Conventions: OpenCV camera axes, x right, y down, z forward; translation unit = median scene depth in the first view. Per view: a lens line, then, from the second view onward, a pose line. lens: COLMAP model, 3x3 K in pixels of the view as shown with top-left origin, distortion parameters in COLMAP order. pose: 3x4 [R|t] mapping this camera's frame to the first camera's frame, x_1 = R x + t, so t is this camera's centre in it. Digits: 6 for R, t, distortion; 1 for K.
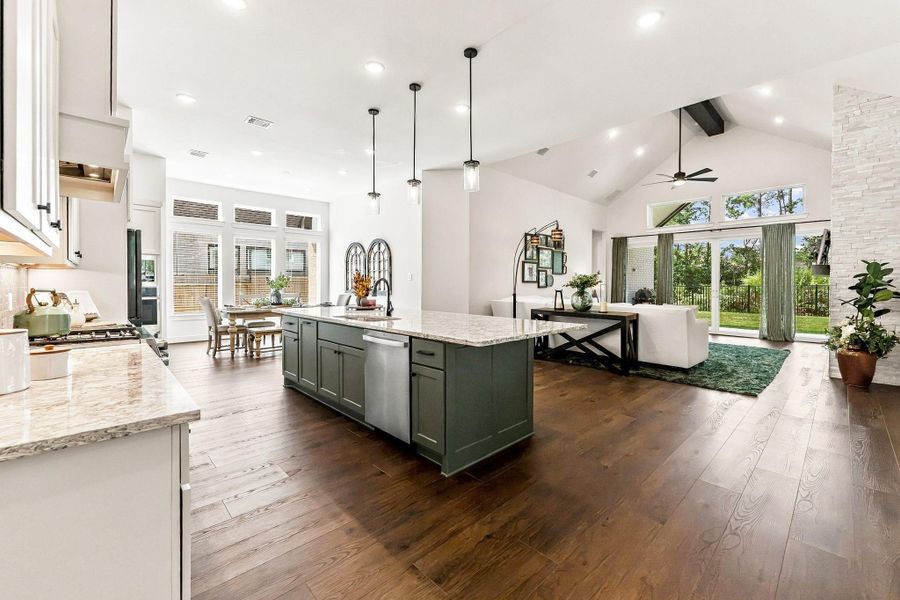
lens RADIAL K [[370.8, 0, 449.5], [0, 370.8, 286.0], [0, 0, 1]] dist [0.000846, 0.000175]
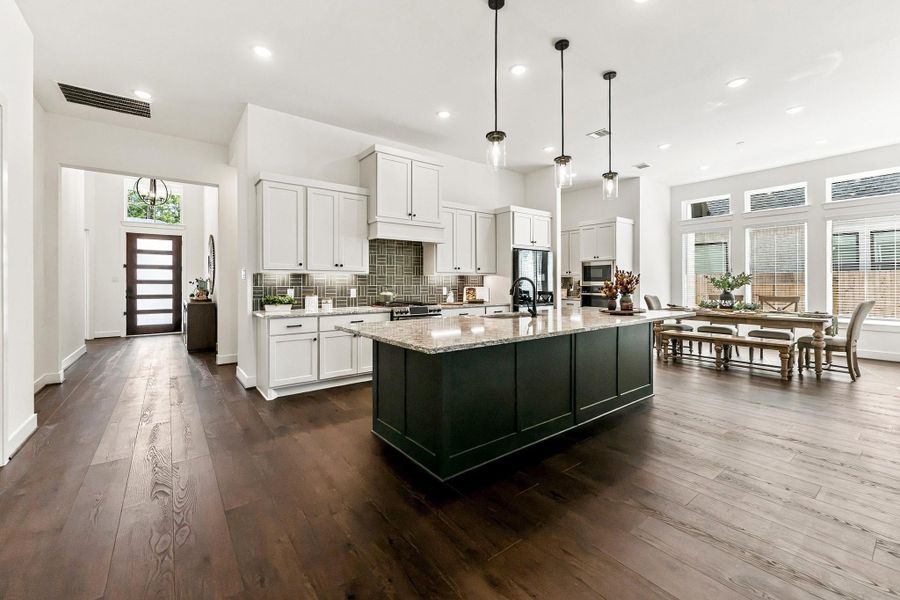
lens RADIAL K [[371.9, 0, 449.5], [0, 371.9, 282.5], [0, 0, 1]] dist [-0.001167, 0.000377]
pose [[-0.107784, -0.004409, -0.994165, 0.400576], [-0.004517, 0.999982, -0.003945, -0.001079], [0.994164, 0.004065, -0.107802, 0.448826]]
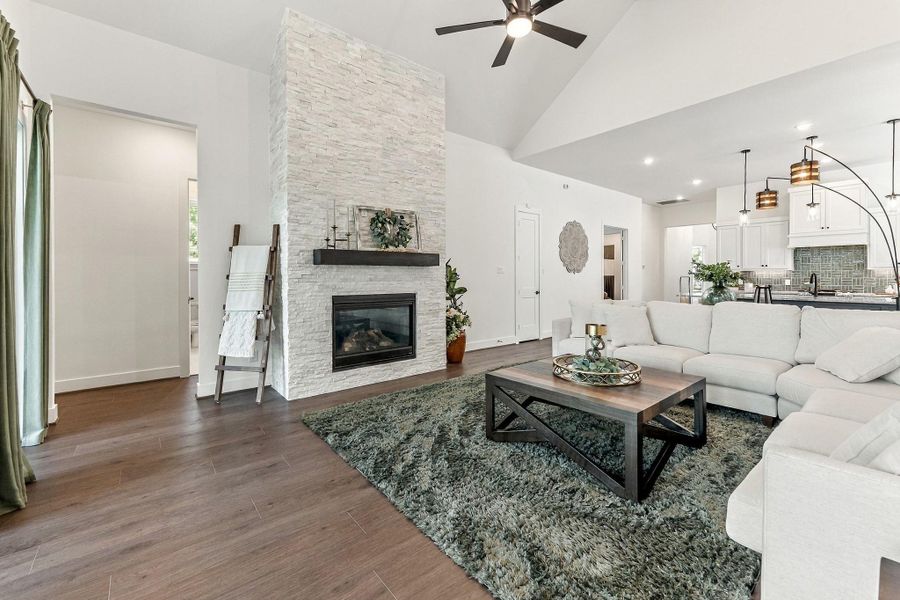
lens RADIAL K [[380.1, 0, 450.7], [0, 380.1, 279.6], [0, 0, 1]] dist [0.003867, 0.000468]
pose [[-0.998035, -0.002391, 0.062615, 0.635454], [-0.001407, 0.999875, 0.015756, -0.007680], [-0.062645, 0.015636, -0.997913, 1.356993]]
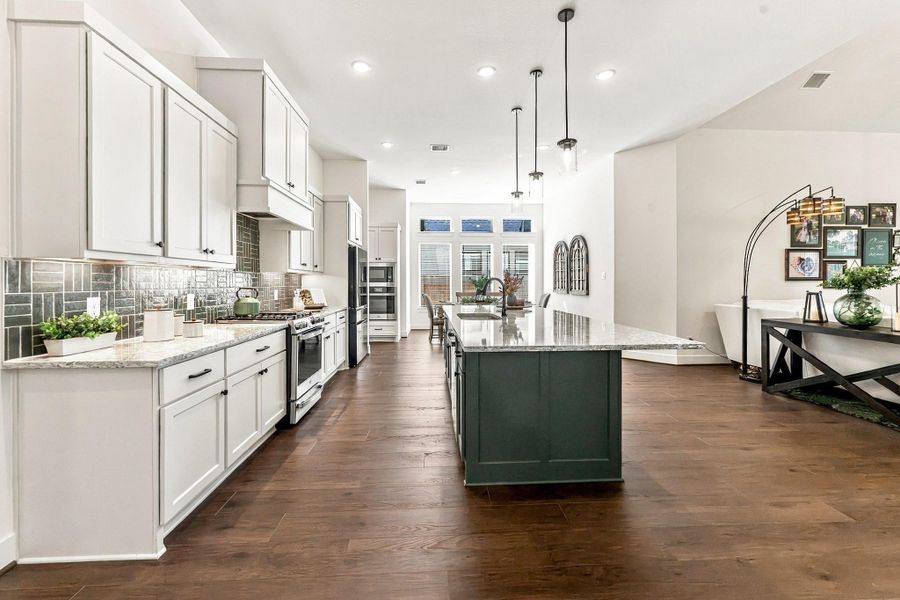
lens RADIAL K [[370.3, 0, 449.9], [0, 370.3, 283.0], [0, 0, 1]] dist [0.001202, 0.000128]
pose [[0.760060, -0.004455, -0.649838, 0.186146], [0.000094, 0.999977, -0.006745, -0.000177], [0.649853, 0.005065, 0.760043, 0.079219]]
